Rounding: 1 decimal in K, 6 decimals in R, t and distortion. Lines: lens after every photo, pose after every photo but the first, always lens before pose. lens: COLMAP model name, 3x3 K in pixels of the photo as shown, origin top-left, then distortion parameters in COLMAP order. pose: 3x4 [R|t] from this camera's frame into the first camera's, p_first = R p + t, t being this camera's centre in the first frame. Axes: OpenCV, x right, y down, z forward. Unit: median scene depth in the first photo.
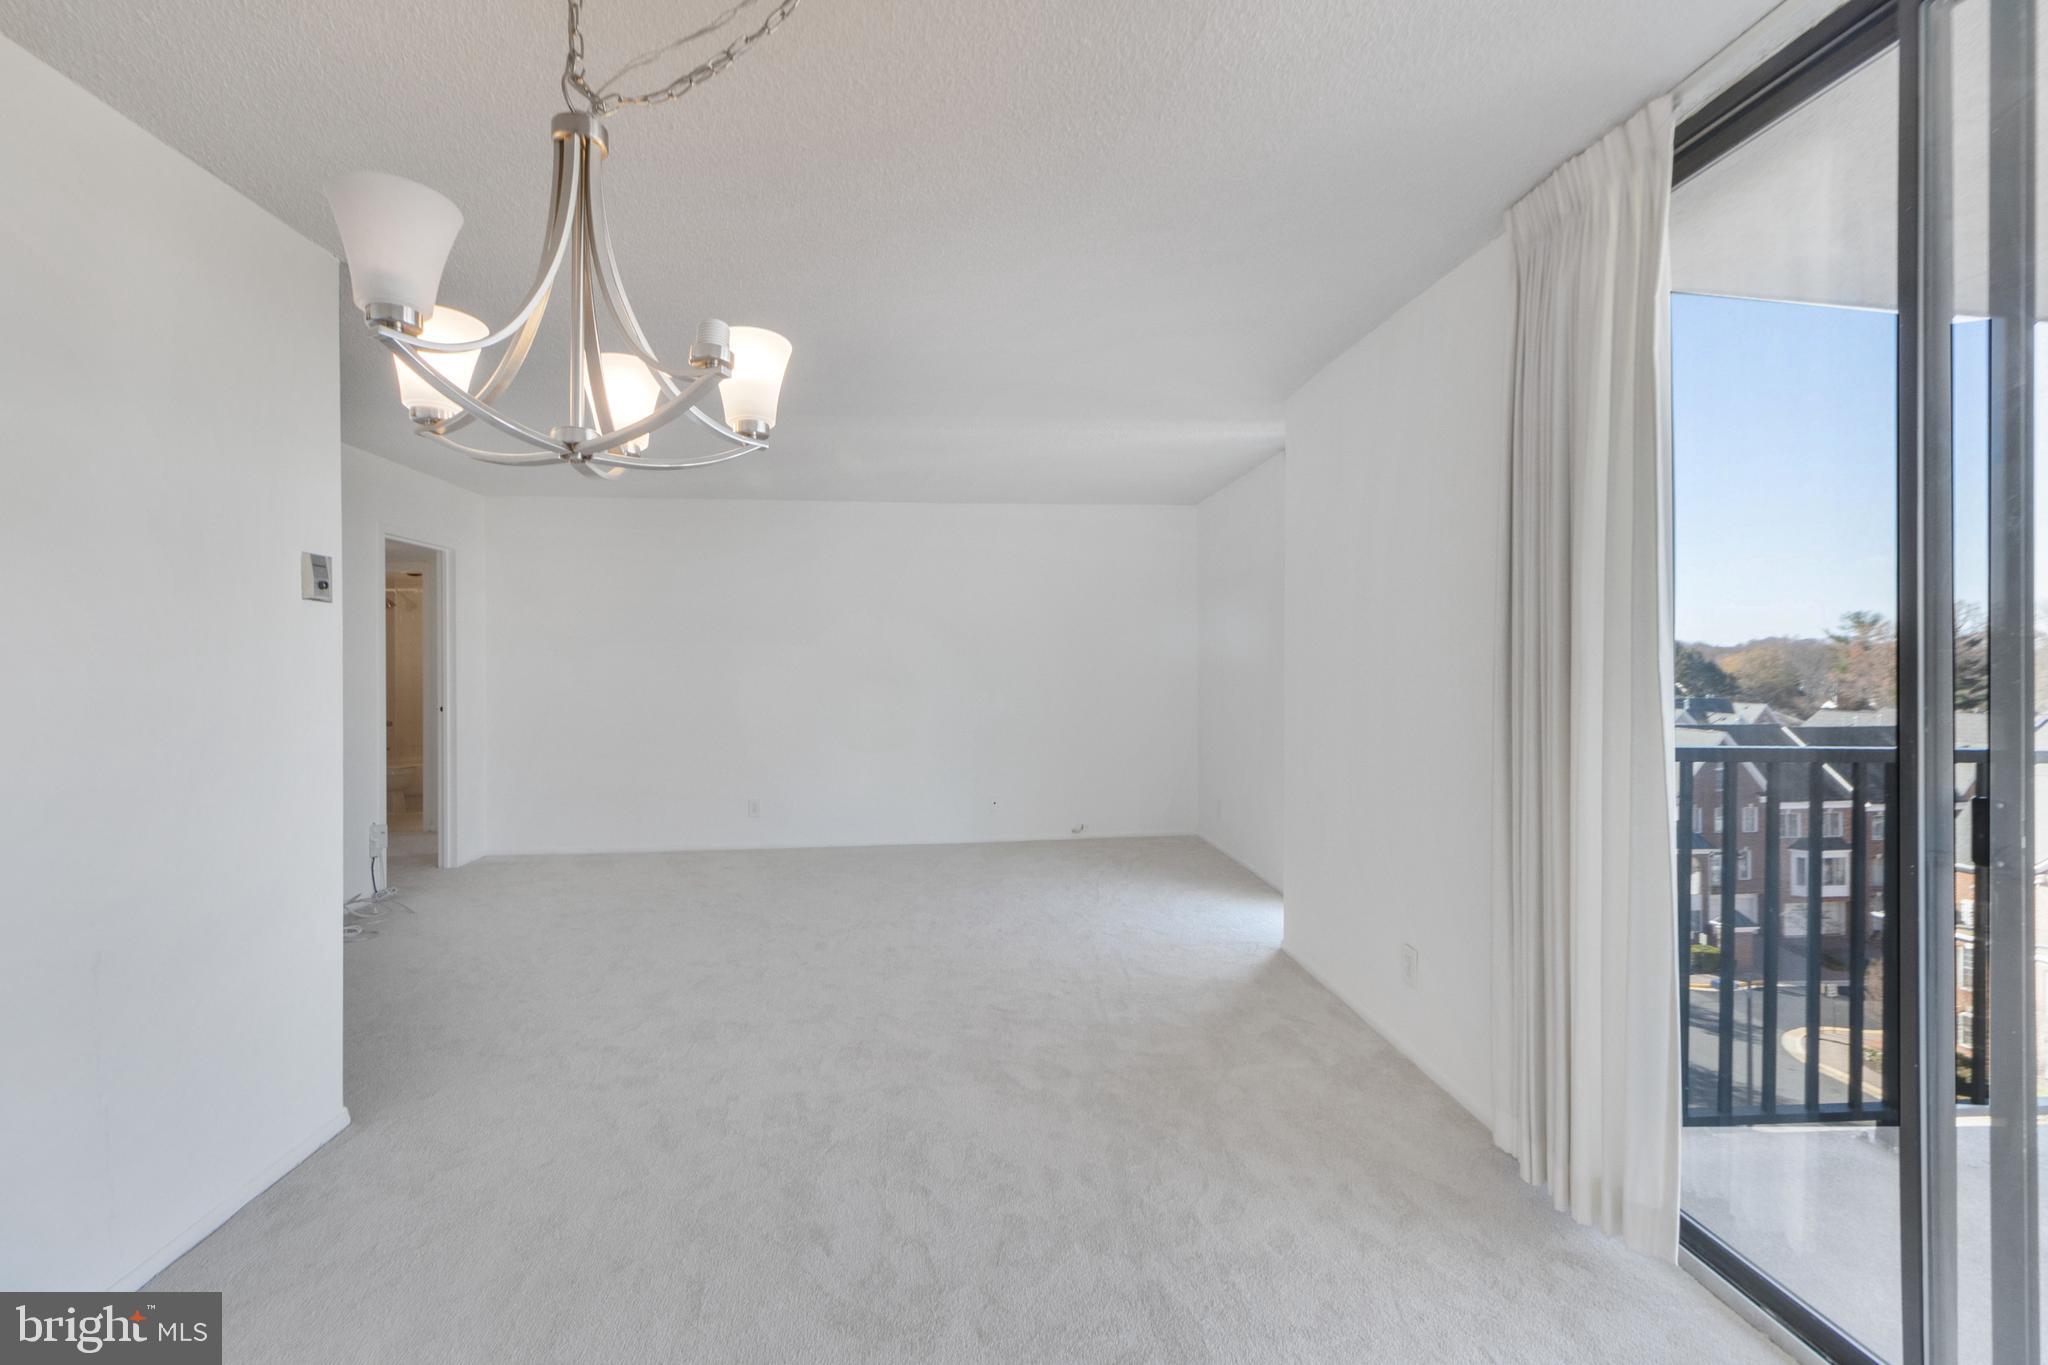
lens RADIAL K [[943.2, 0, 1030.6], [0, 943.2, 666.3], [0, 0, 1]] dist [0.010191, 0.000261]
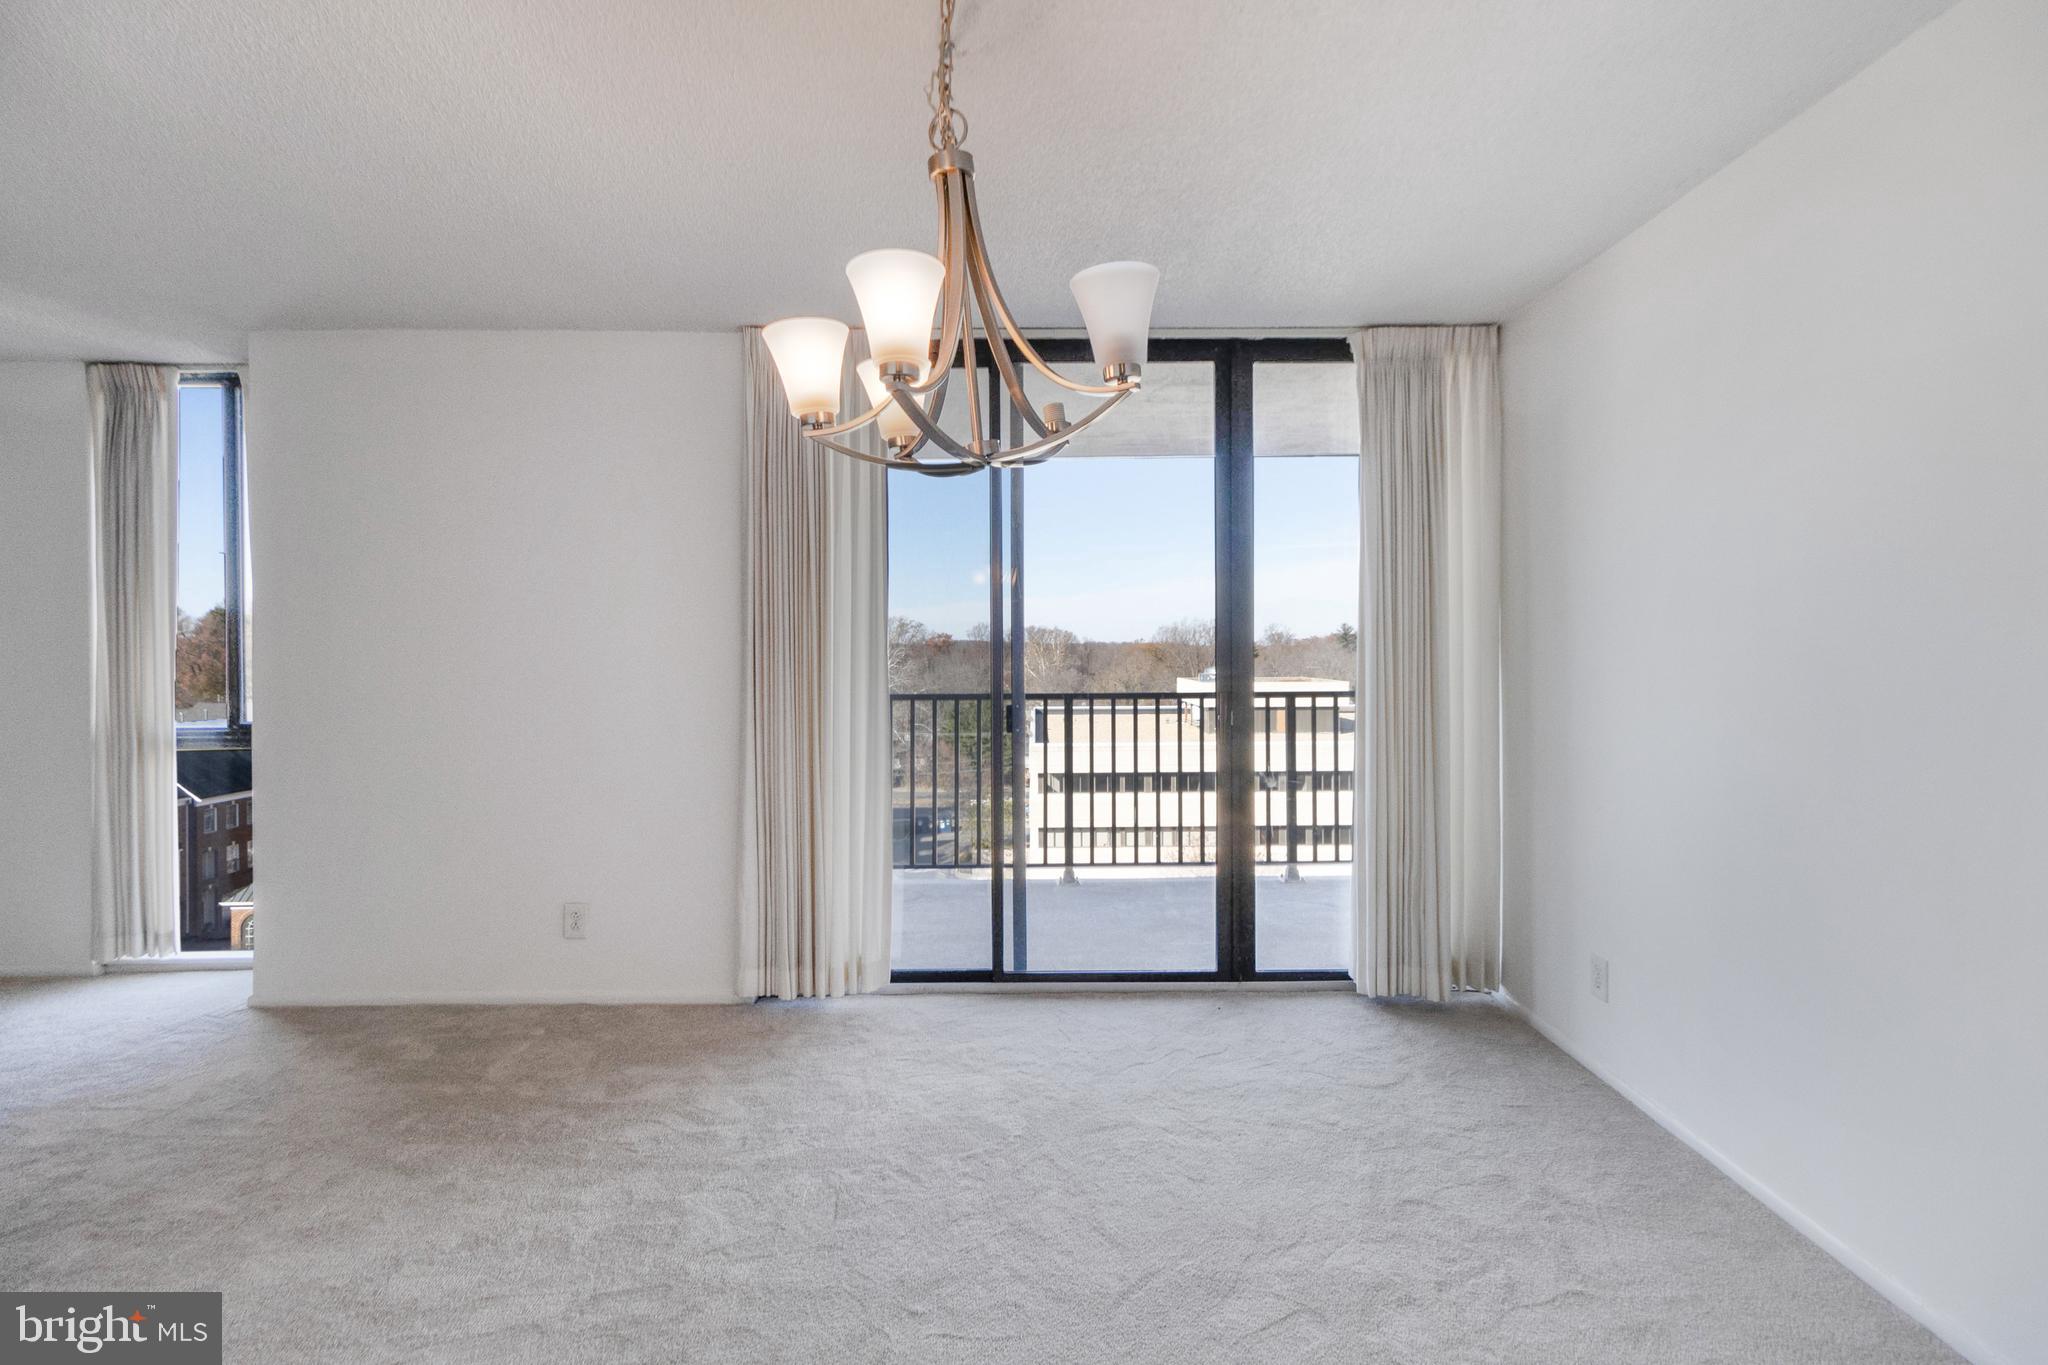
lens RADIAL K [[992.6, 0, 1024.0], [0, 992.6, 682.5], [0, 0, 1]] dist [0.000152, -0.000114]
pose [[0.090481, -0.034200, 0.995311, -1.017161], [0.014463, 0.999350, 0.033024, 0.005113], [-0.995793, 0.011407, 0.090917, 0.516736]]
